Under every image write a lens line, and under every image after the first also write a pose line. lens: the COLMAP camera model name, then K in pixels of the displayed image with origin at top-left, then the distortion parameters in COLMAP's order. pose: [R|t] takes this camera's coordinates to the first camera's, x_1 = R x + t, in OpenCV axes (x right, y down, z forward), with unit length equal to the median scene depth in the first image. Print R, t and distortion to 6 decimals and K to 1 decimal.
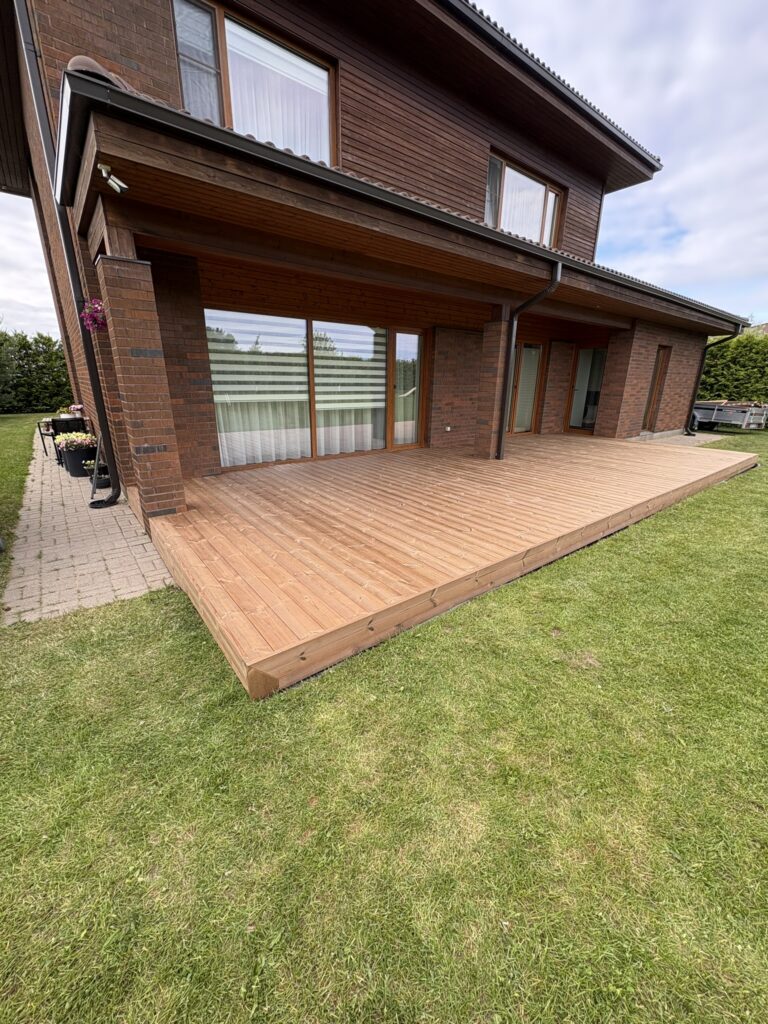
lens RADIAL K [[408.7, 0, 384.3], [0, 408.7, 509.8], [0, 0, 1]] dist [0.005040, -0.000160]
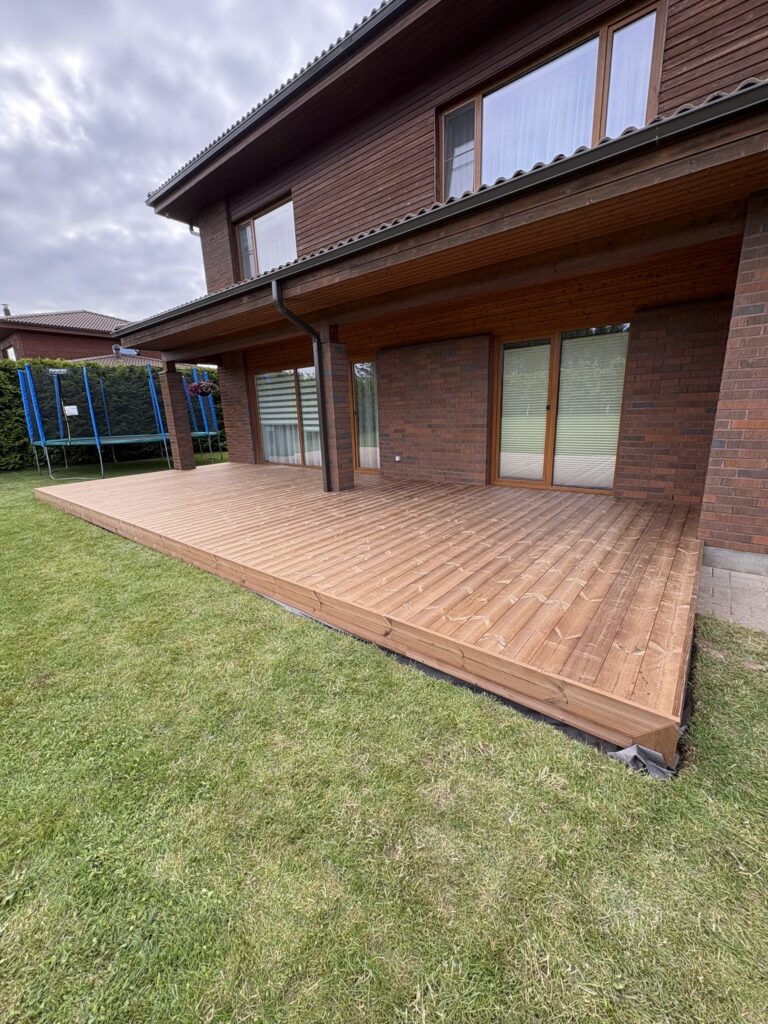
lens RADIAL K [[408.7, 0, 385.2], [0, 408.7, 505.5], [0, 0, 1]] dist [0.005040, -0.000160]
pose [[0.228985, 0.208916, -0.950747, 1.254455], [-0.255276, 0.955403, 0.148456, -0.279618], [0.939362, 0.208708, 0.272104, 0.937432]]
